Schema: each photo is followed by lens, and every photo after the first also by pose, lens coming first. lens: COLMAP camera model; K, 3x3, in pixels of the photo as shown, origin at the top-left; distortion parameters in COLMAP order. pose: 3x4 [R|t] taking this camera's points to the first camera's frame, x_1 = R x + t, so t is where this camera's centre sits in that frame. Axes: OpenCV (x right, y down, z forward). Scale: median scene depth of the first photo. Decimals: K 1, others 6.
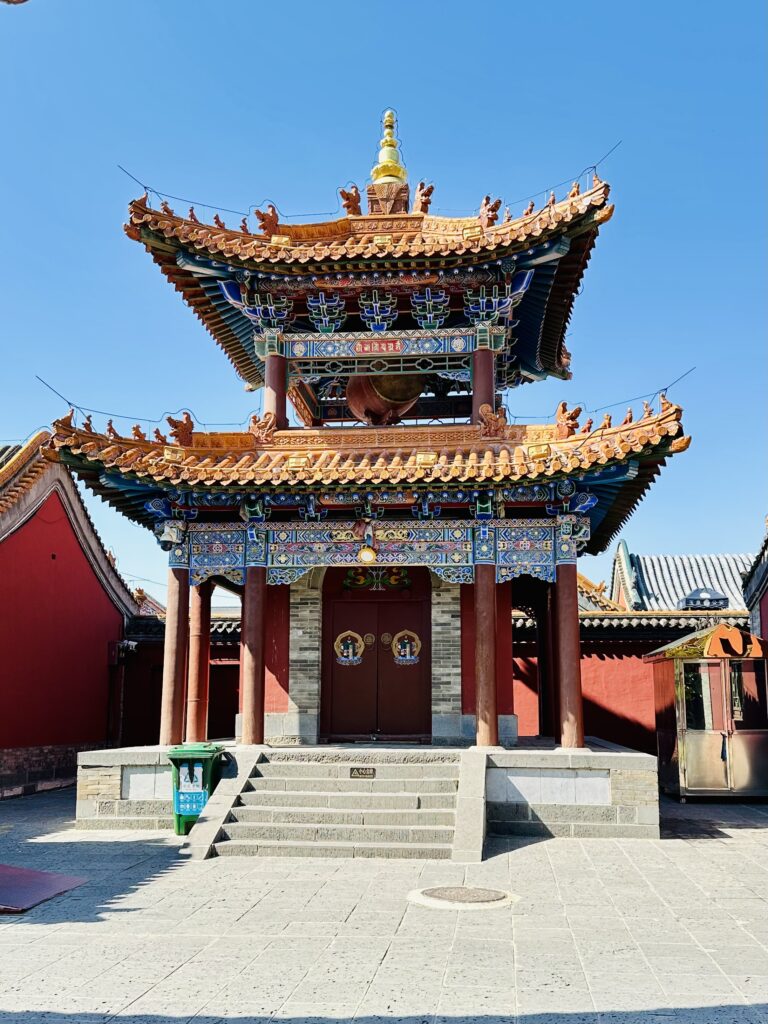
lens RADIAL K [[989.9, 0, 384.0], [0, 989.9, 515.3], [0, 0, 1]] dist [0.101369, 0.000000]
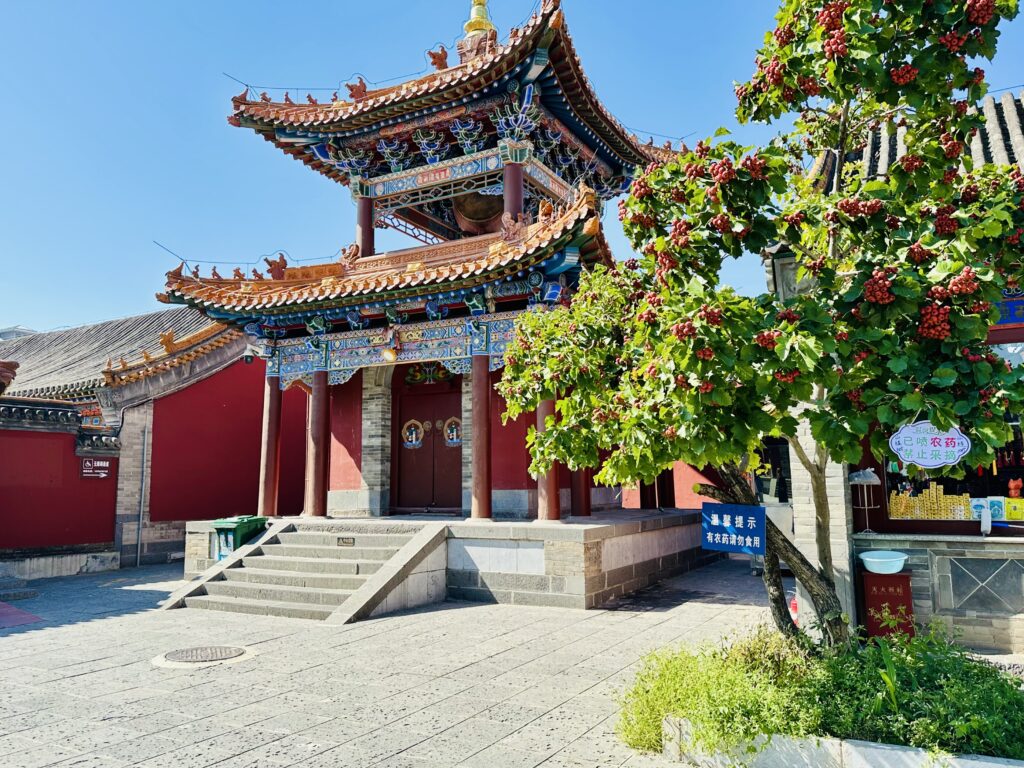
lens RADIAL K [[788.1, 0, 513.1], [0, 788.1, 322.8], [0, 0, 1]] dist [0.082309, -0.004234]
pose [[0.910869, -0.090676, -0.402610, 0.478300], [0.087800, 0.995808, -0.025637, 0.037709], [0.403247, -0.011997, 0.915012, 0.195082]]
